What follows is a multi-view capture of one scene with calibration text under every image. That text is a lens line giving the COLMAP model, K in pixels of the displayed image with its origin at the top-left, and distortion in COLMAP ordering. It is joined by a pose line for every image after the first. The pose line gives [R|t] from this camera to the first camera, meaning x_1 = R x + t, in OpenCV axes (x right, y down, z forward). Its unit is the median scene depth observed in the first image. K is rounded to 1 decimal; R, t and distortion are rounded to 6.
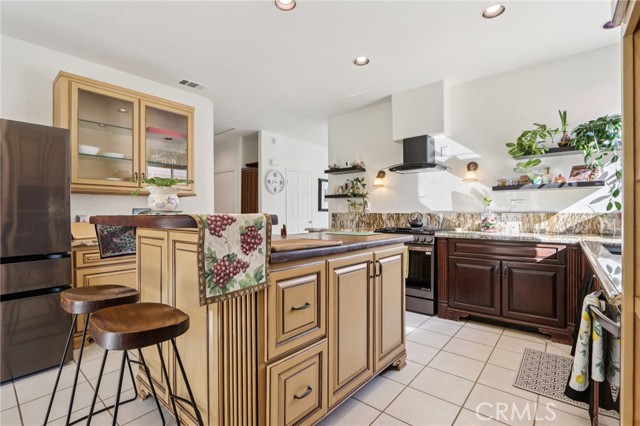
lens RADIAL K [[298.2, 0, 320.5], [0, 298.2, 212.1], [0, 0, 1]] dist [-0.003726, -0.000022]
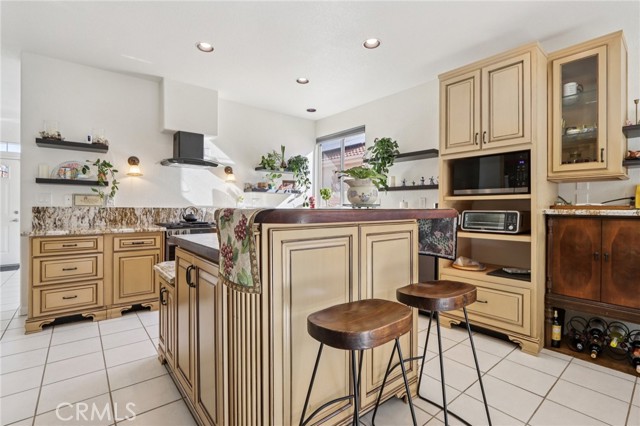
lens RADIAL K [[298.2, 0, 320.5], [0, 298.2, 212.1], [0, 0, 1]] dist [-0.003726, -0.000022]
pose [[0.188187, -0.004365, 0.982124, -0.562349], [-0.002541, 0.999985, 0.004931, 0.012082], [-0.982130, -0.003424, 0.188173, 0.351933]]
